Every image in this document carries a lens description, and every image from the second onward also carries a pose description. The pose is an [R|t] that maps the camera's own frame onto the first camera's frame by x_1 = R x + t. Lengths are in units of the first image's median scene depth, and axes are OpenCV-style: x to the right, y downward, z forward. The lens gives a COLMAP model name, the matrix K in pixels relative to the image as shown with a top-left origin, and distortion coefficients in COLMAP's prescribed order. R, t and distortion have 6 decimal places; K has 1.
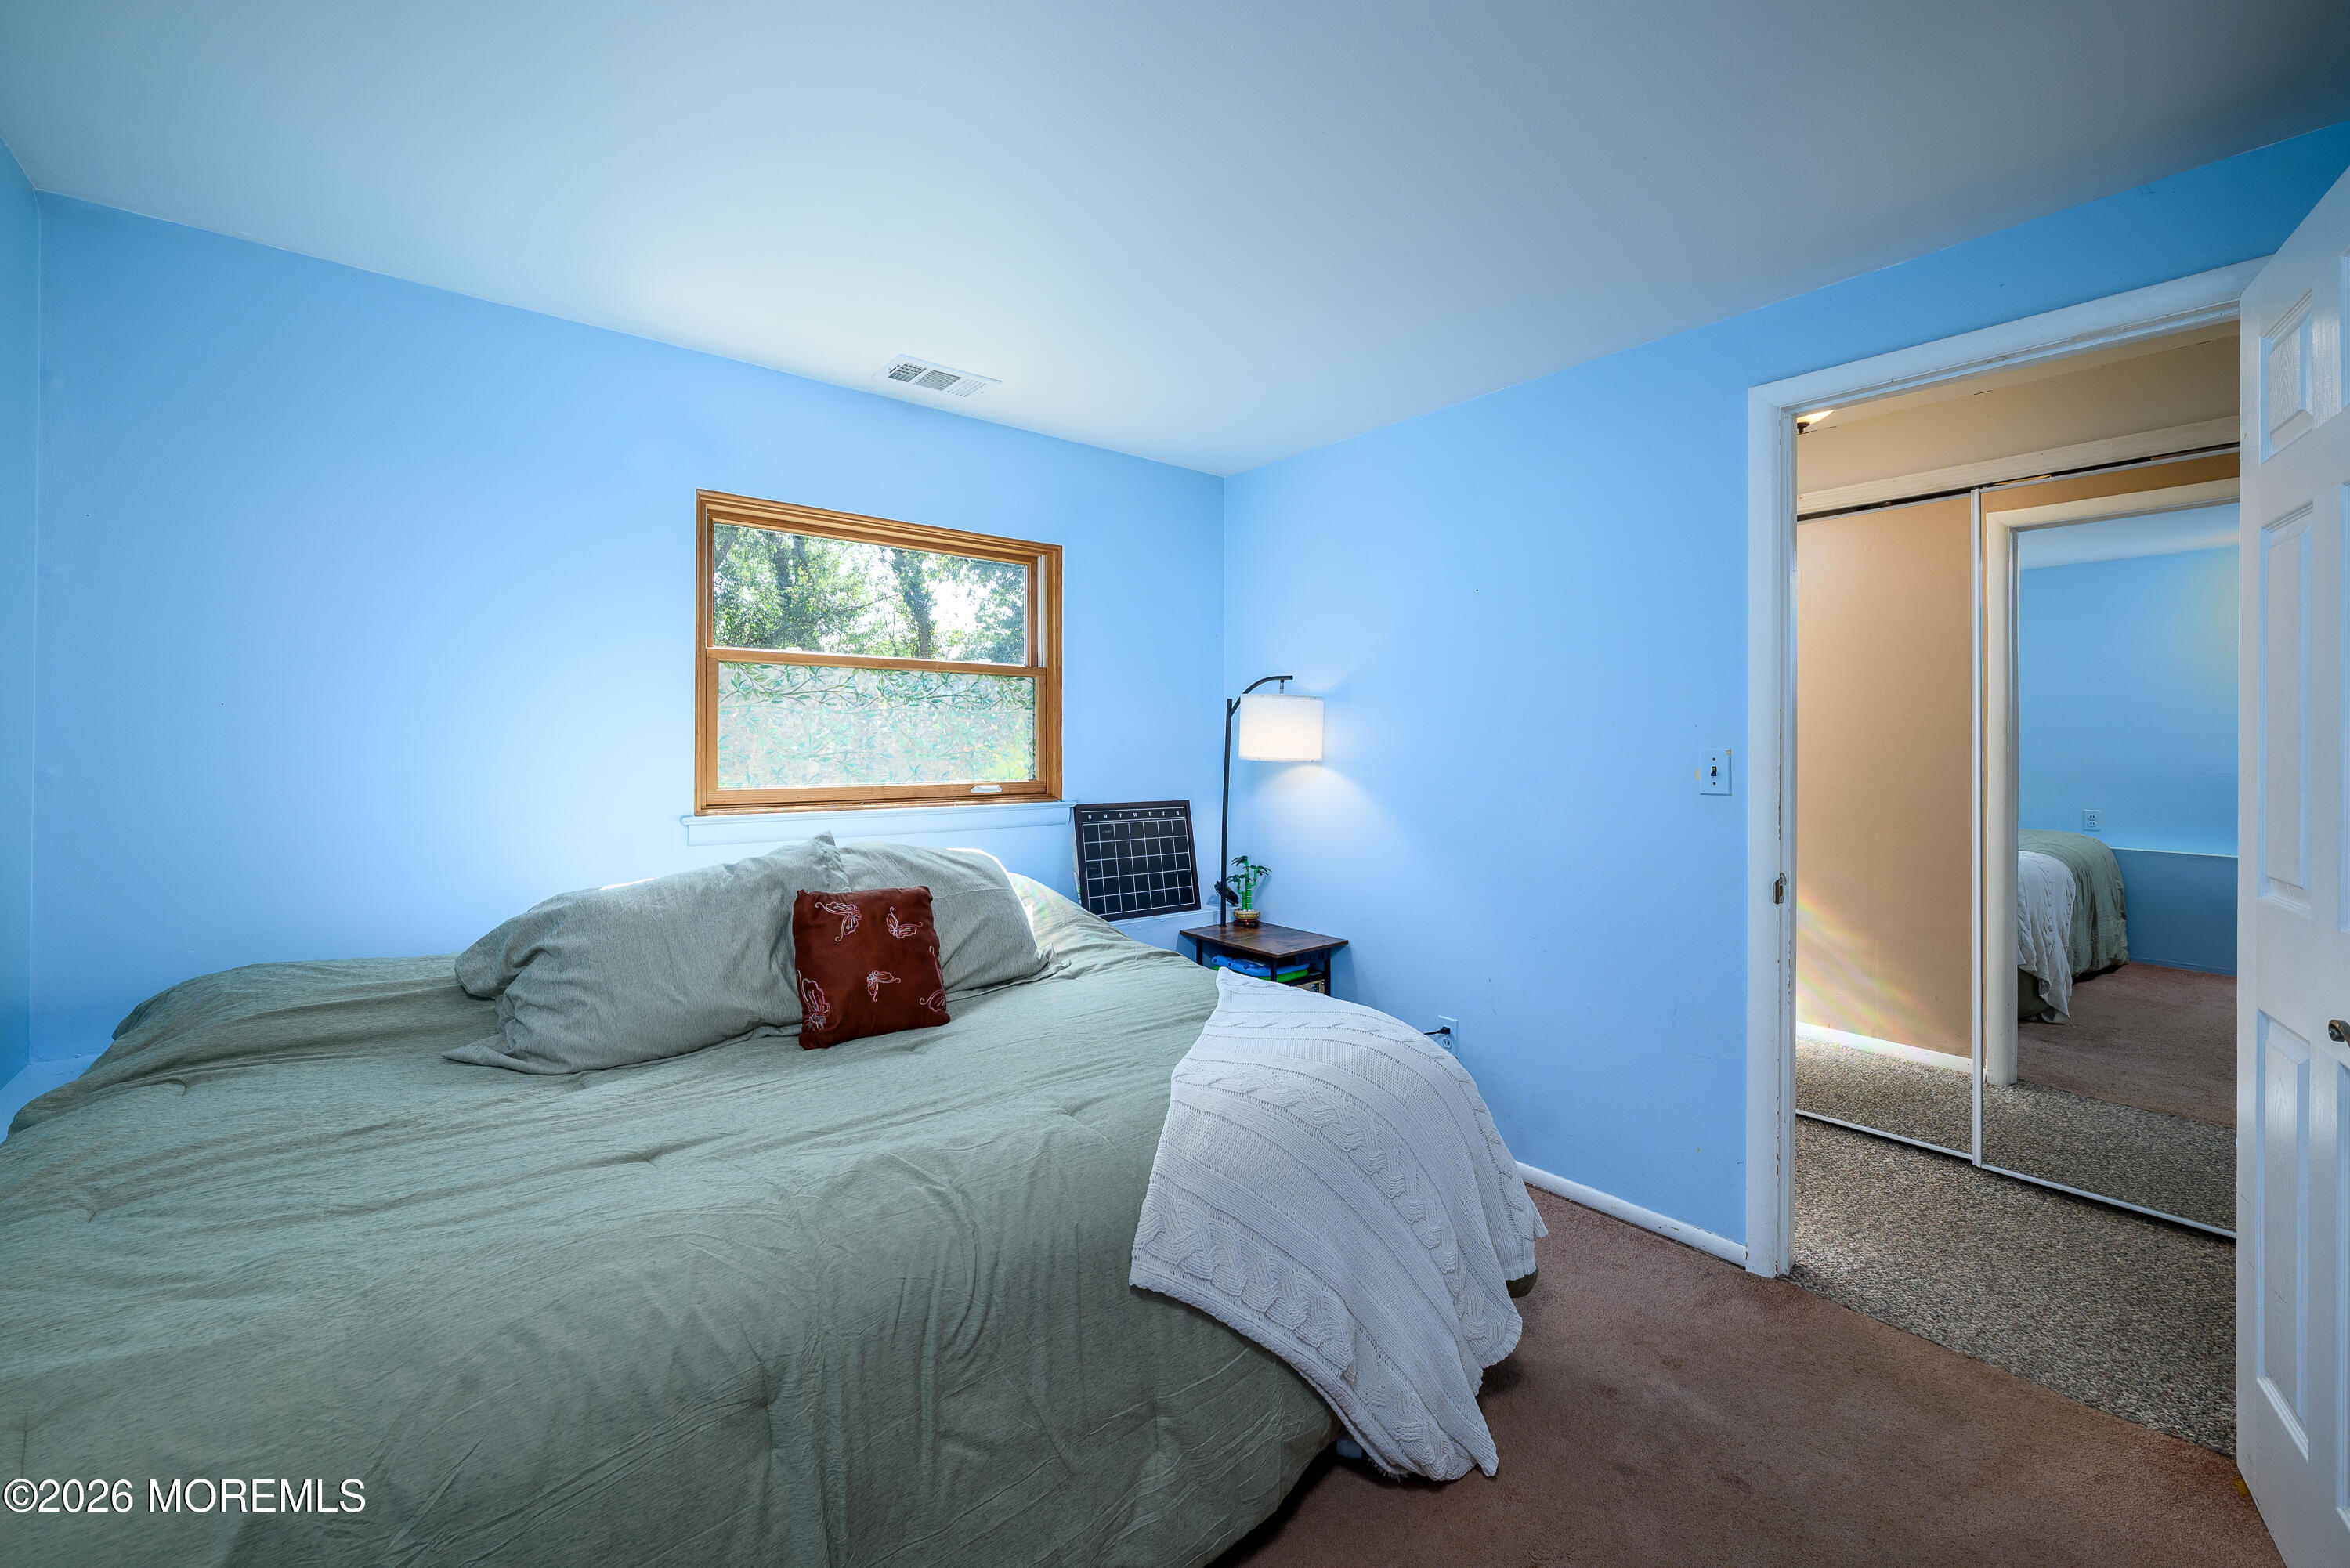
lens RADIAL K [[952.4, 0, 1158.9], [0, 952.4, 770.1], [0, 0, 1]] dist [-0.000408, -0.000027]
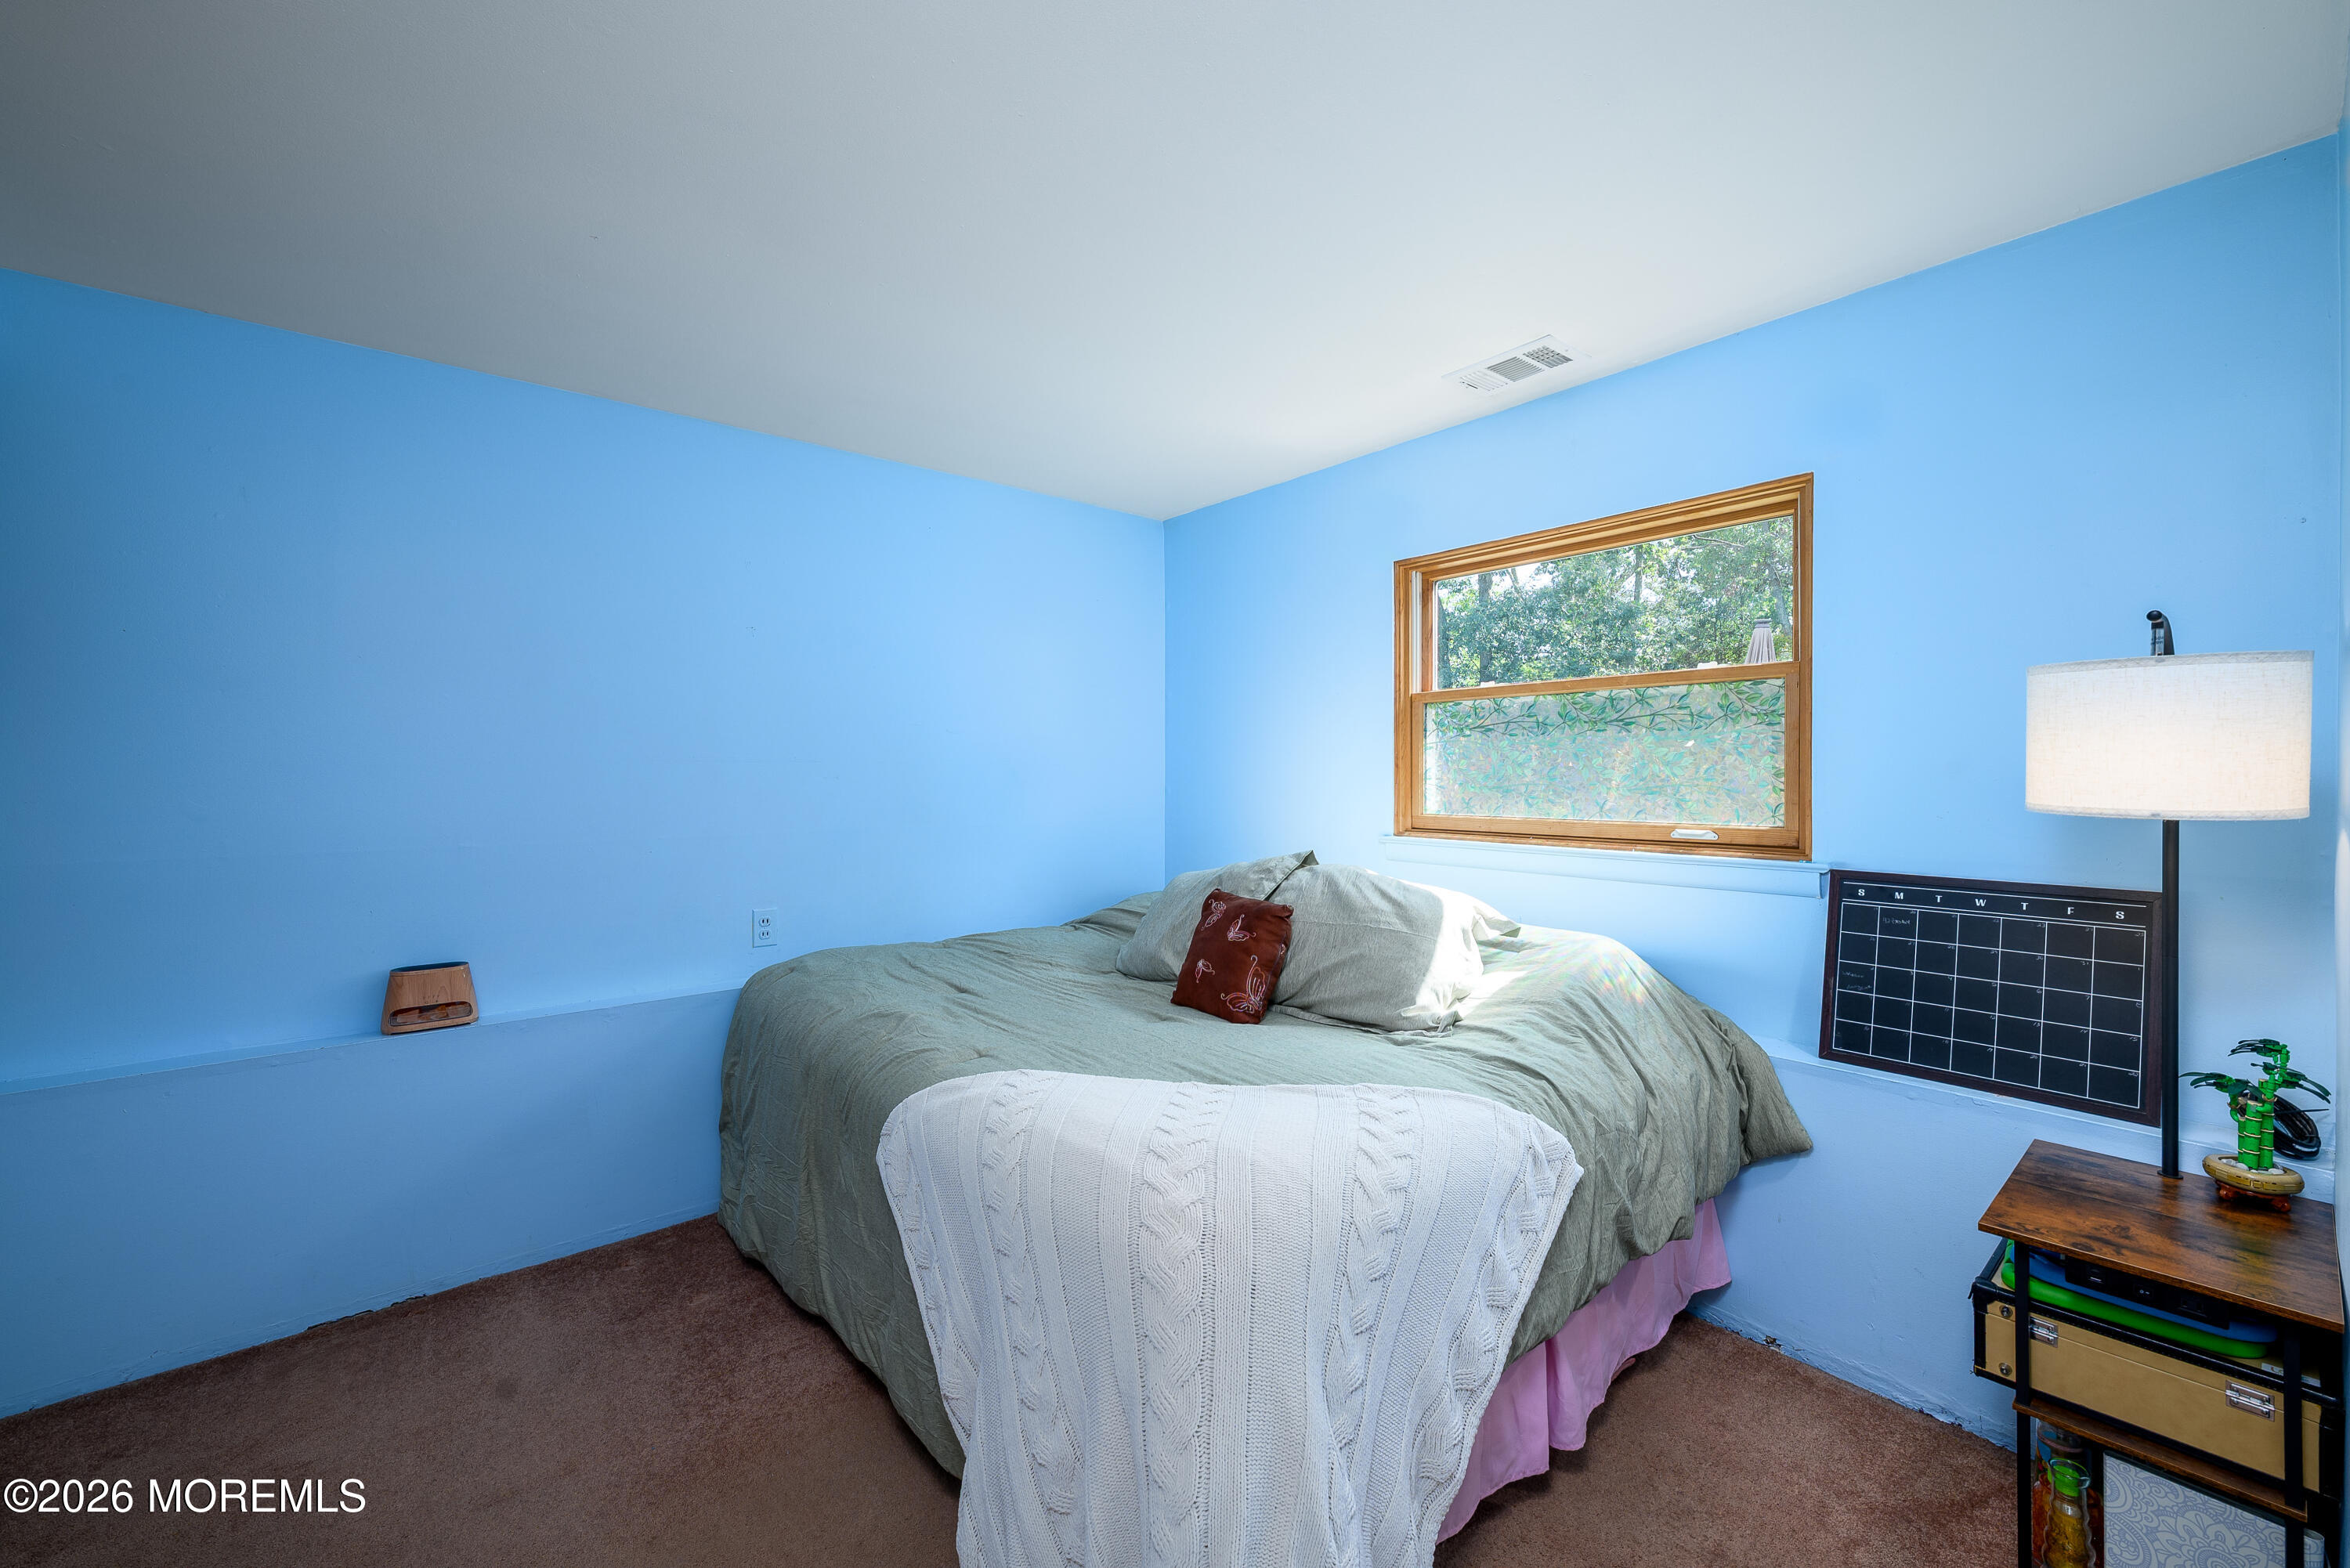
lens RADIAL K [[952.4, 0, 1158.9], [0, 952.4, 770.1], [0, 0, 1]] dist [-0.000408, -0.000027]
pose [[0.008413, -0.002238, -0.999962, 0.556354], [-0.022665, 0.999740, -0.002428, -0.019057], [0.999708, 0.022684, 0.008360, 0.547931]]
